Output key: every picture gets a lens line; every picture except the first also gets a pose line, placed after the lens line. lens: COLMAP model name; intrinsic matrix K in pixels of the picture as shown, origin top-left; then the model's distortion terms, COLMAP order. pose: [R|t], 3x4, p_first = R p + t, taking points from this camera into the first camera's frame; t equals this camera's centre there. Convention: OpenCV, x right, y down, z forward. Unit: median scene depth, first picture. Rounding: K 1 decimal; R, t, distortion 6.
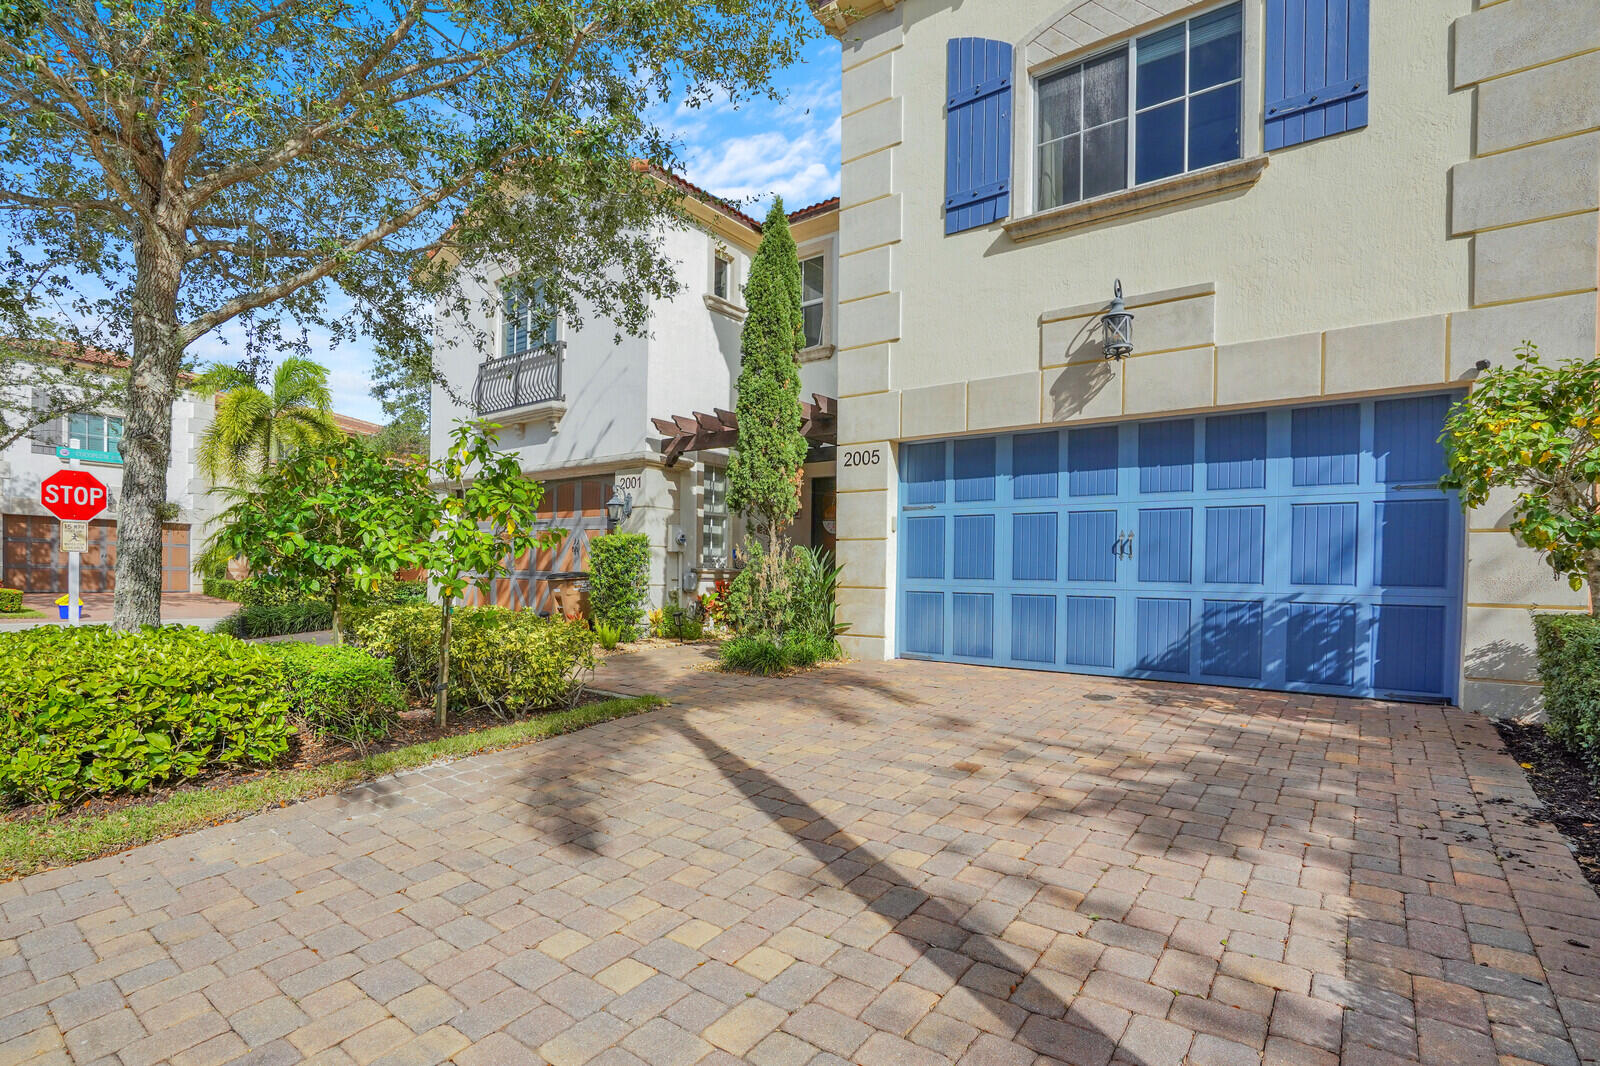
lens RADIAL K [[791.3, 0, 778.3], [0, 791.3, 581.9], [0, 0, 1]] dist [-0.040781, 0.017450]
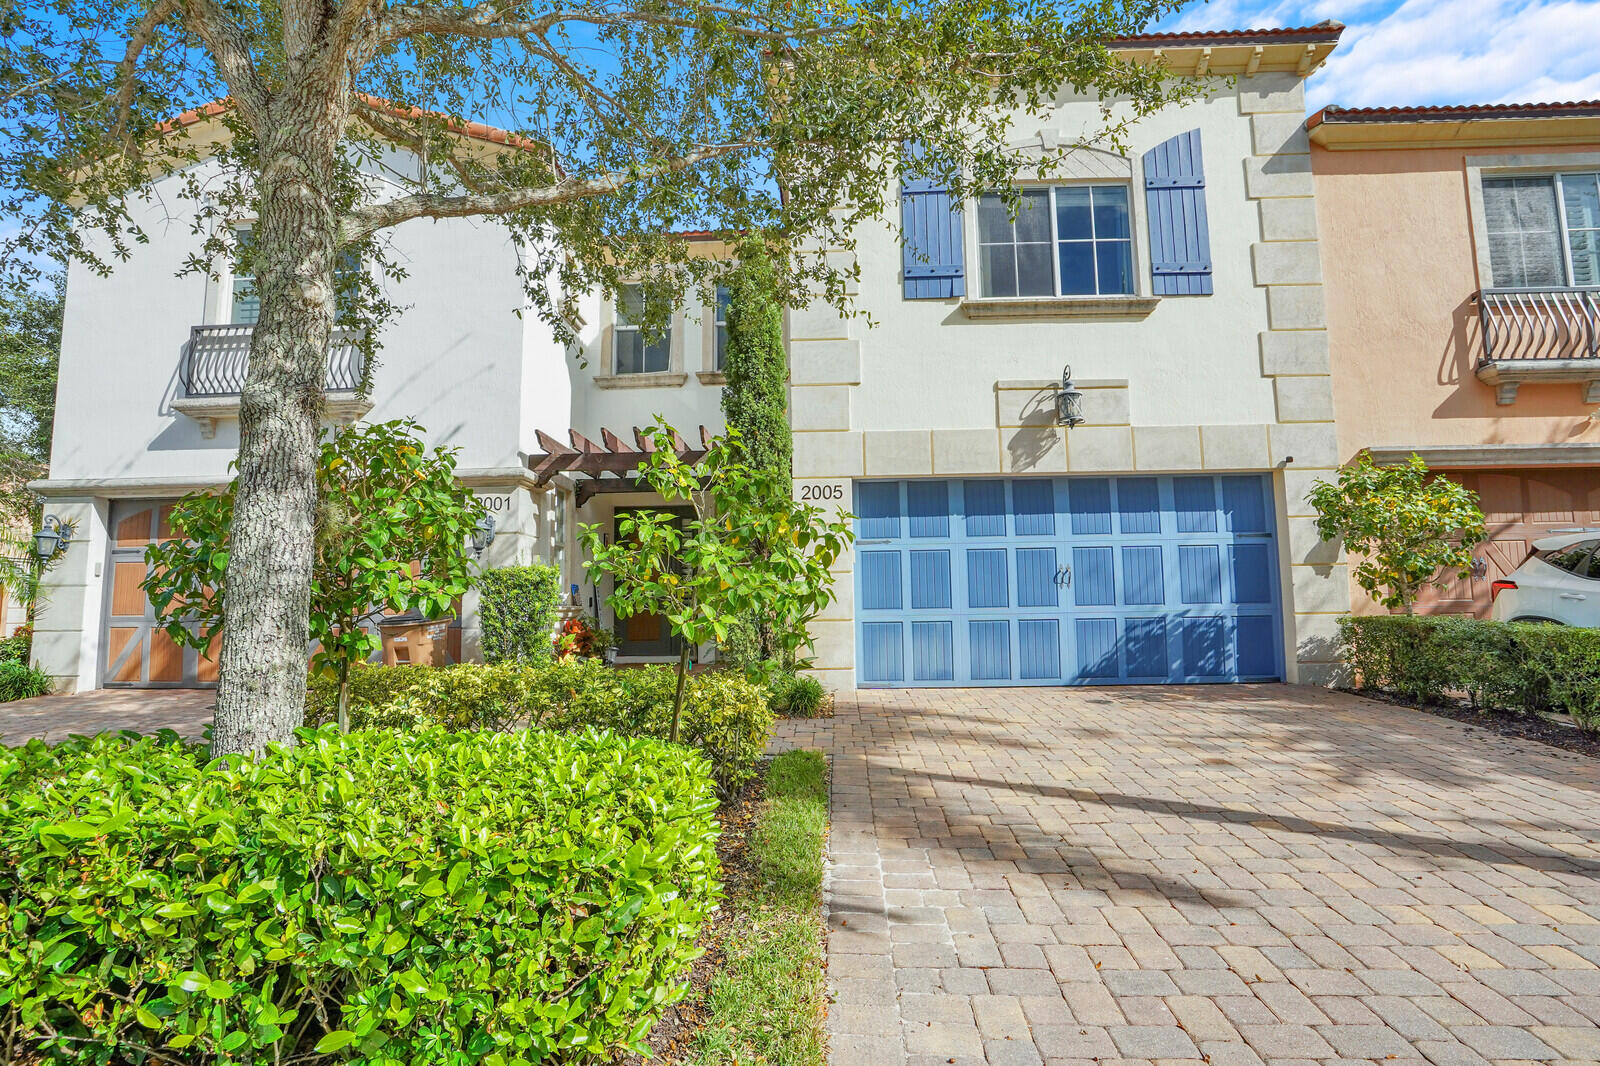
lens RADIAL K [[782.6, 0, 793.8], [0, 782.6, 531.1], [0, 0, 1]] dist [-0.065539, 0.029384]
pose [[0.818107, 0.030353, 0.574264, -0.609757], [0.031469, 0.994747, -0.097409, -0.012225], [-0.574204, 0.097763, 0.812854, 0.252554]]
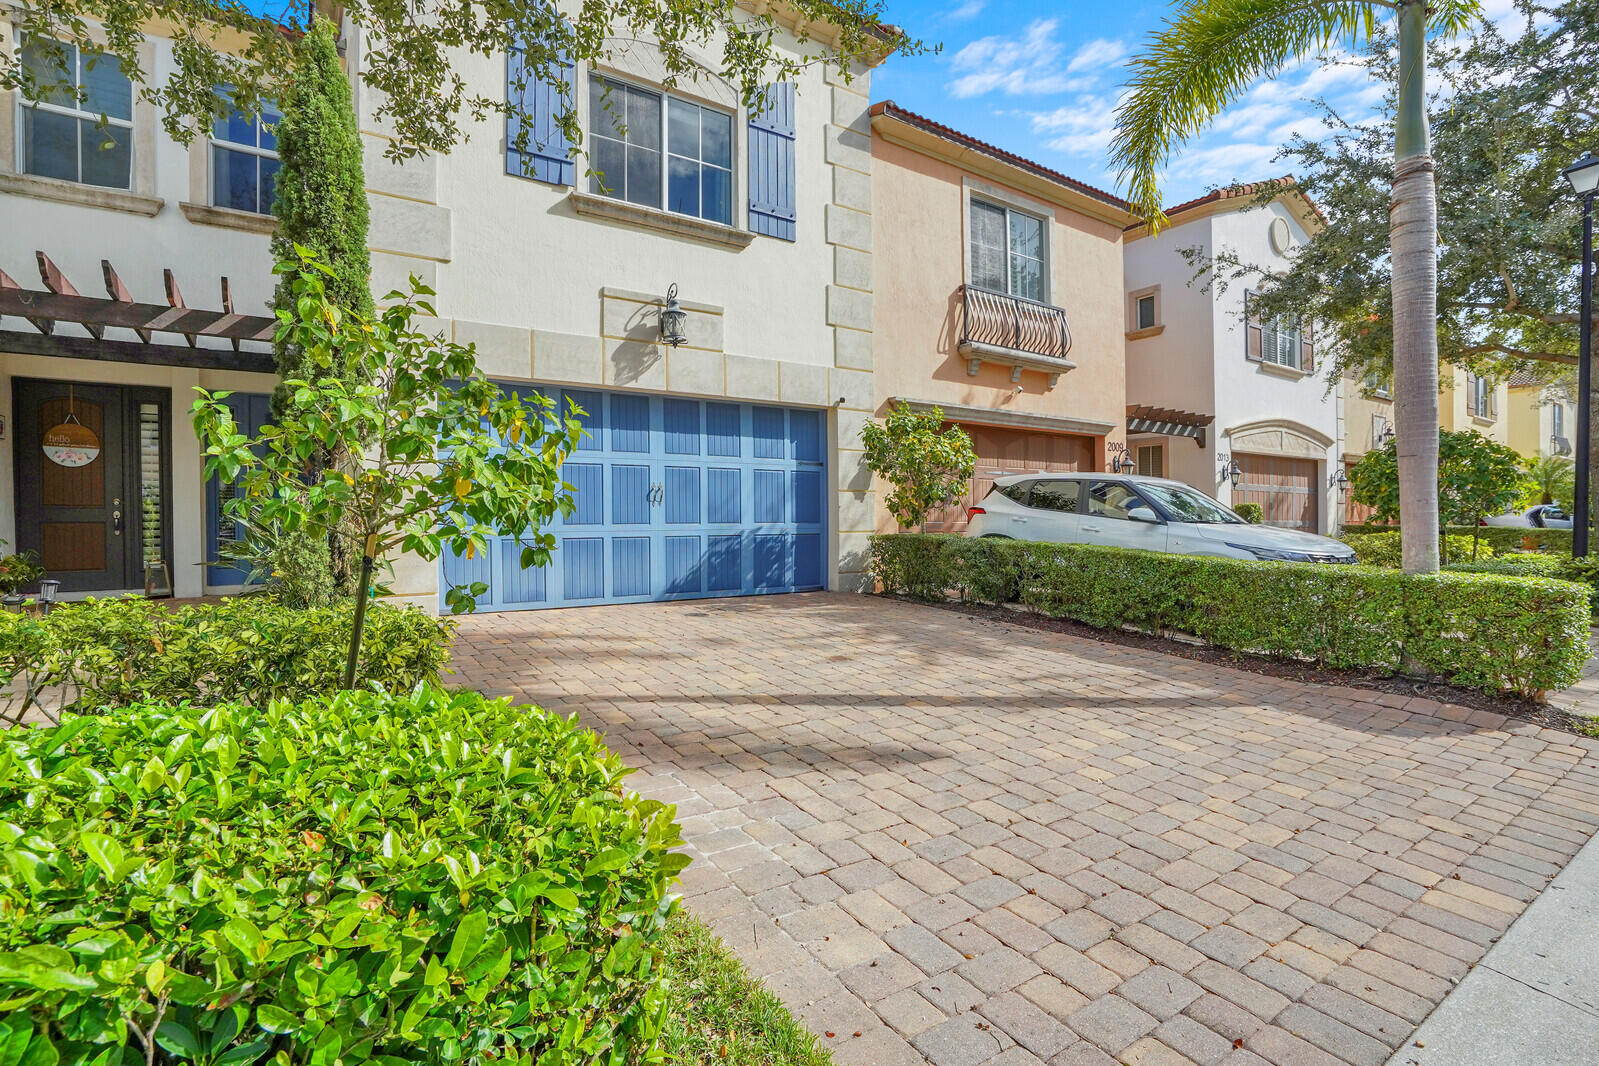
lens RADIAL K [[782.1, 0, 793.3], [0, 782.1, 531.1], [0, 0, 1]] dist [-0.065539, 0.029384]
pose [[0.297140, -0.027568, 0.954436, -0.680346], [0.023625, 0.999489, 0.021514, -0.010262], [-0.954542, 0.016156, 0.297640, 0.432968]]
